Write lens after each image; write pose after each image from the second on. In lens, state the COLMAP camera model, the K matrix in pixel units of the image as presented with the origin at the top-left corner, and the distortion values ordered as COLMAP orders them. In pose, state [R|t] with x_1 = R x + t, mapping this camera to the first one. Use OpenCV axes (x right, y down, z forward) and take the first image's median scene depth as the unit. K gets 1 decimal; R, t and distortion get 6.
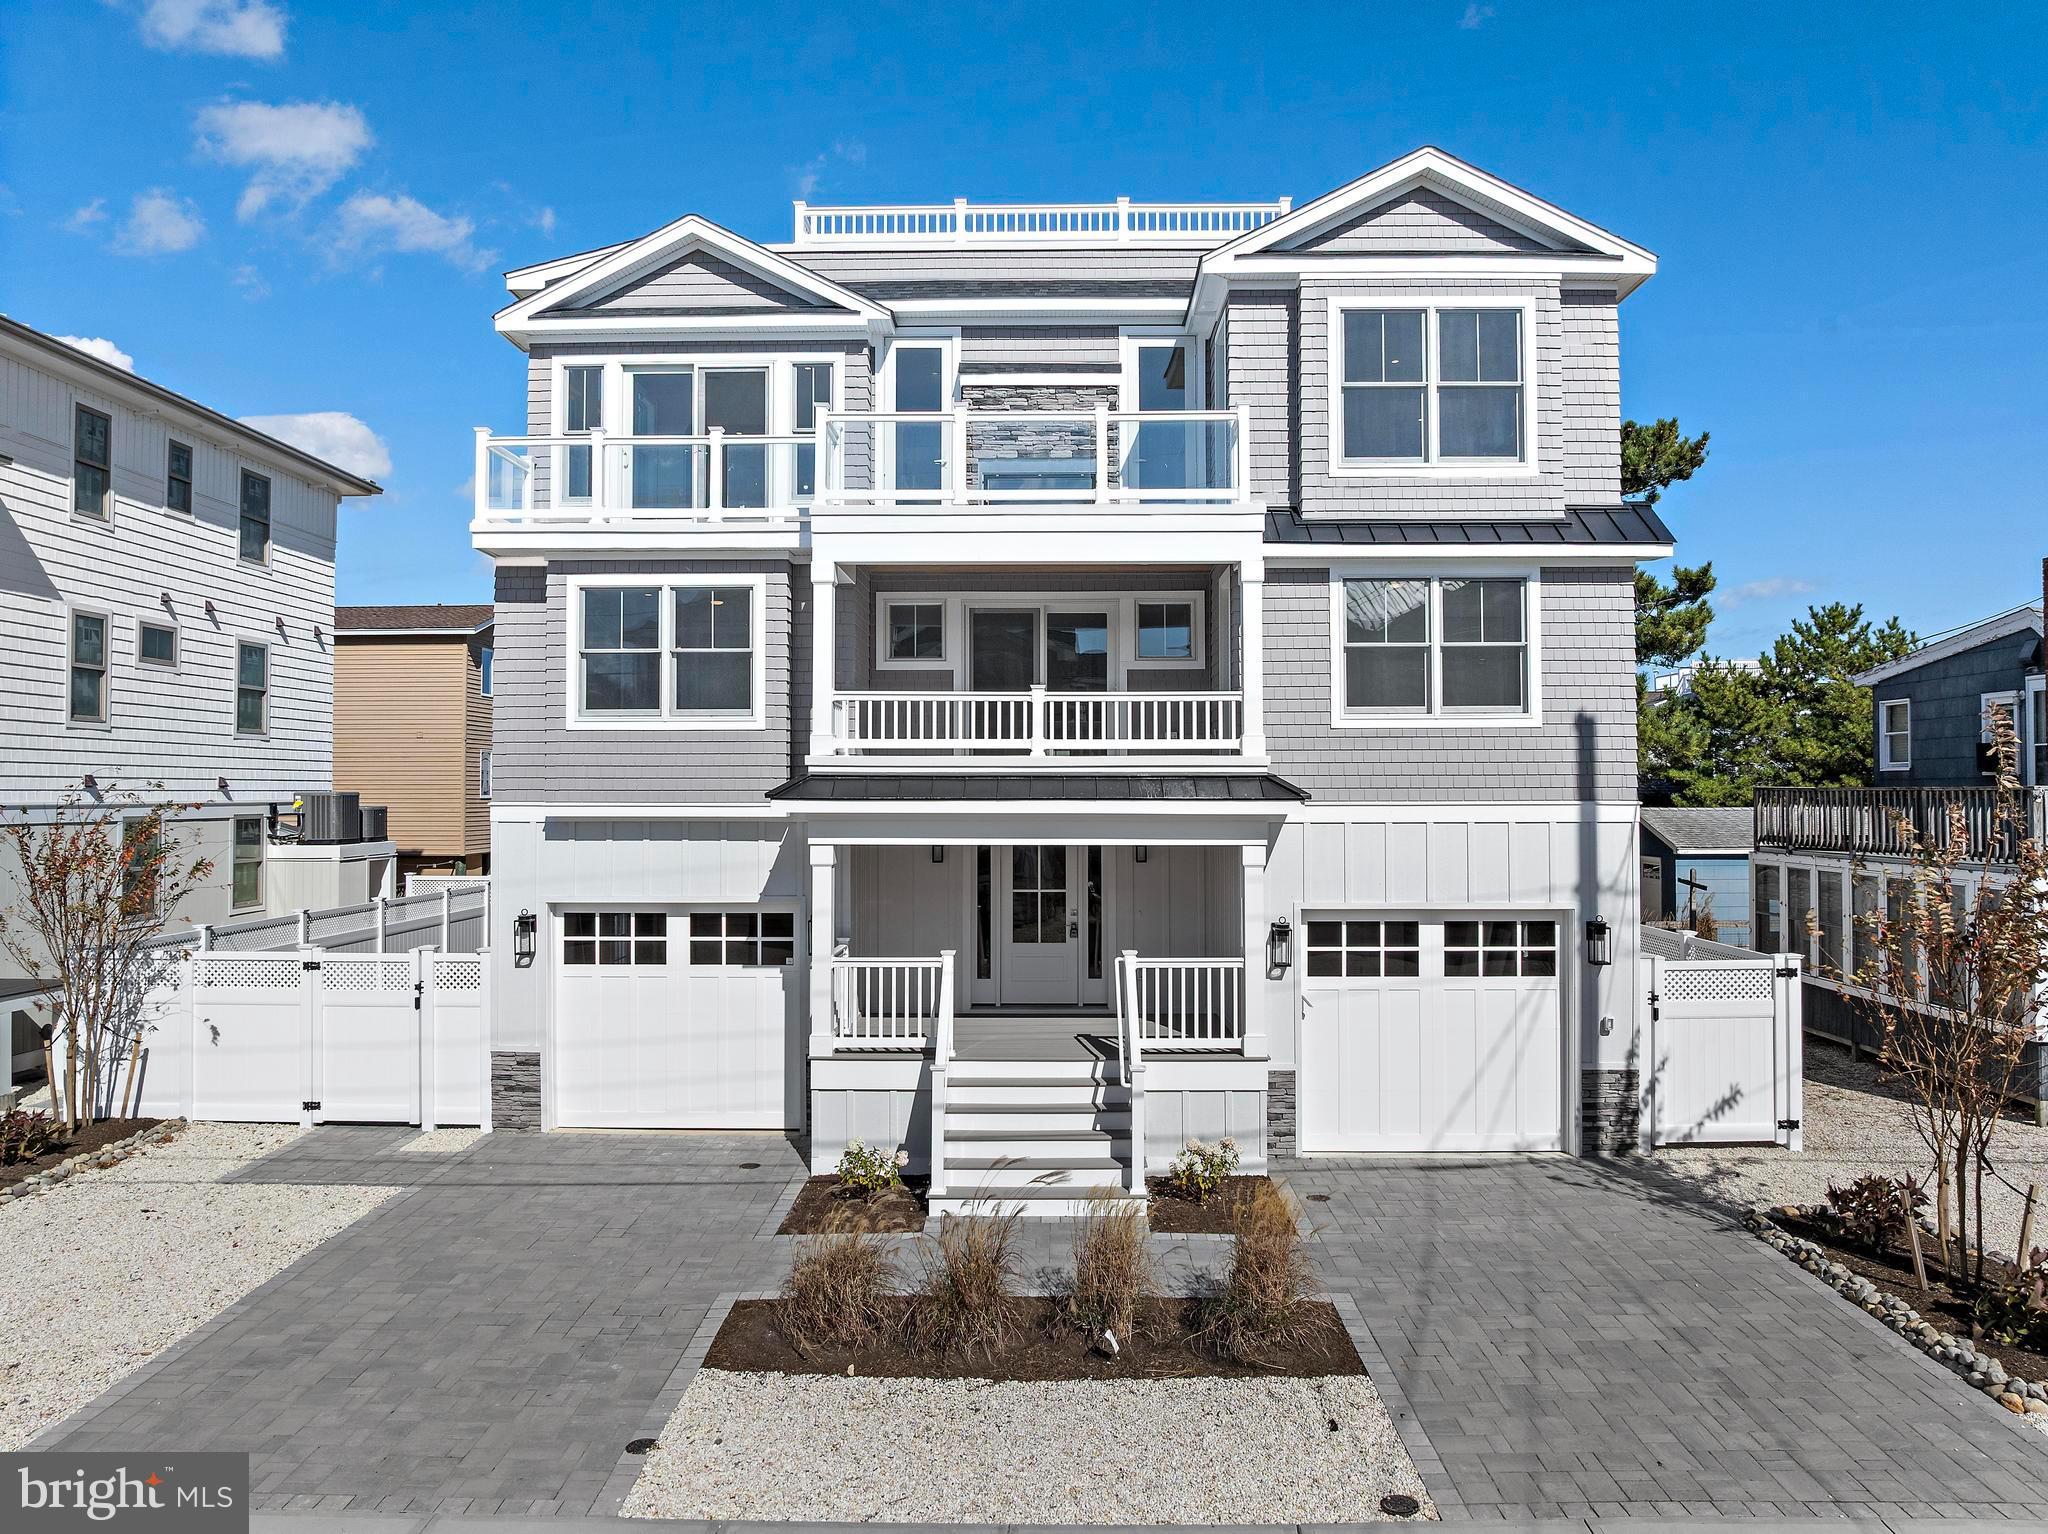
lens RADIAL K [[1451.0, 0, 1024.0], [0, 1451.0, 767.0], [0, 0, 1]] dist [-0.044081, -0.002221]
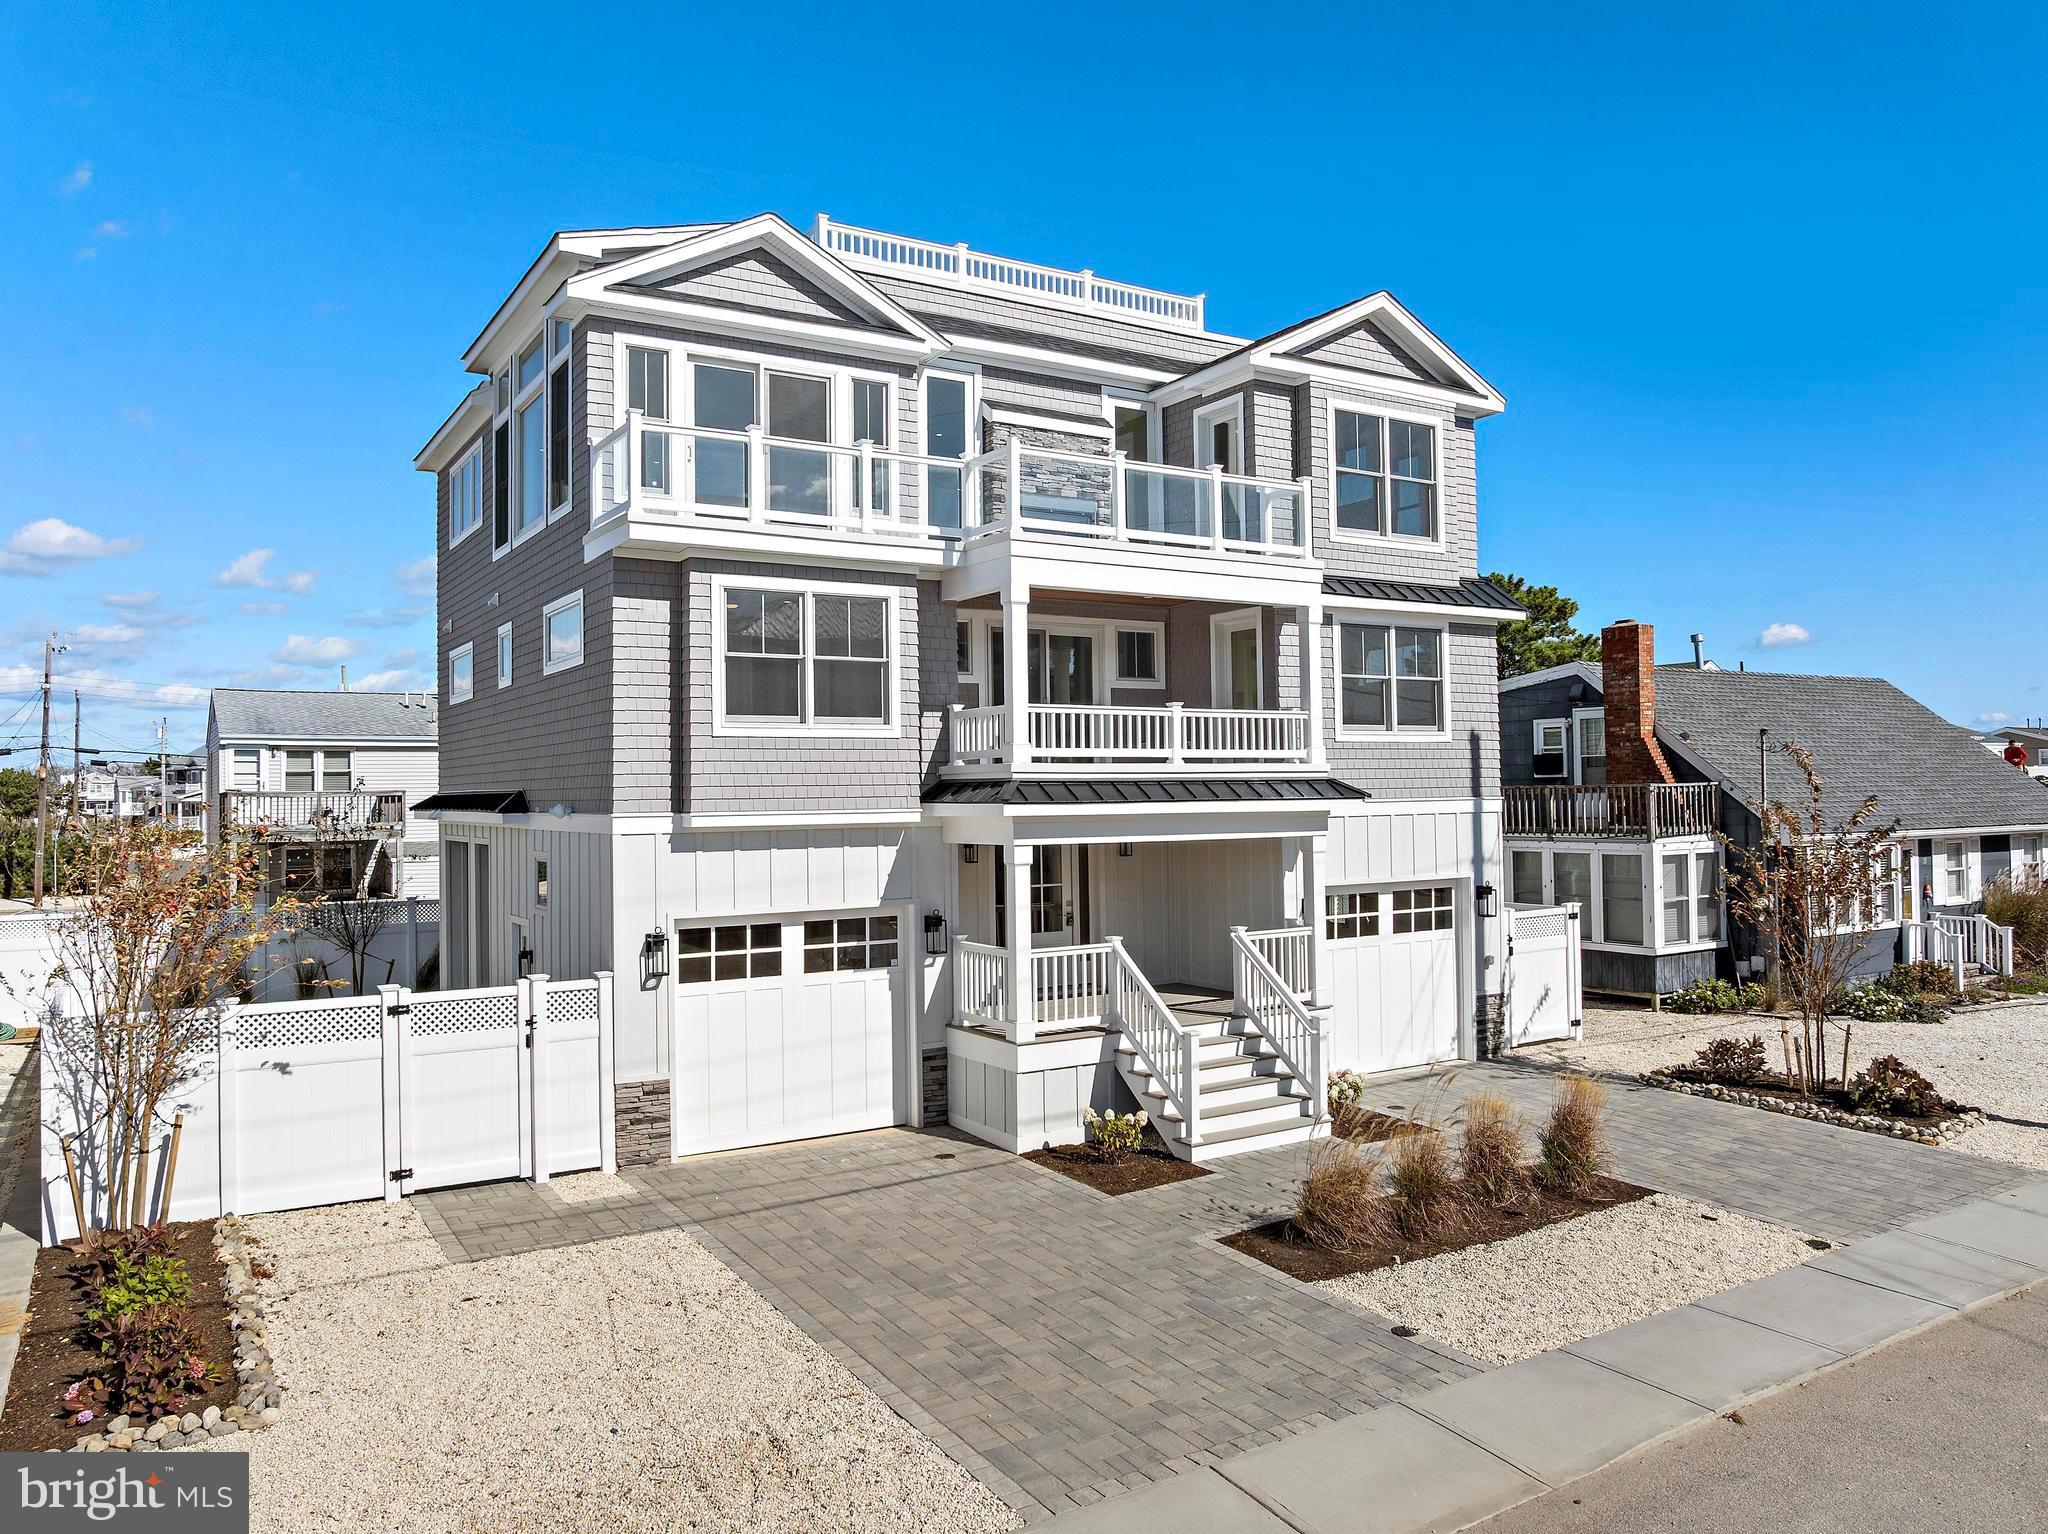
lens RADIAL K [[1464.8, 0, 1024.0], [0, 1464.8, 767.0], [0, 0, 1]] dist [-0.044544, -0.002443]
pose [[0.838926, -0.000871, 0.544245, -0.689317], [0.003962, 0.999982, -0.004507, 0.000022], [-0.544231, 0.005938, 0.838914, 0.080063]]
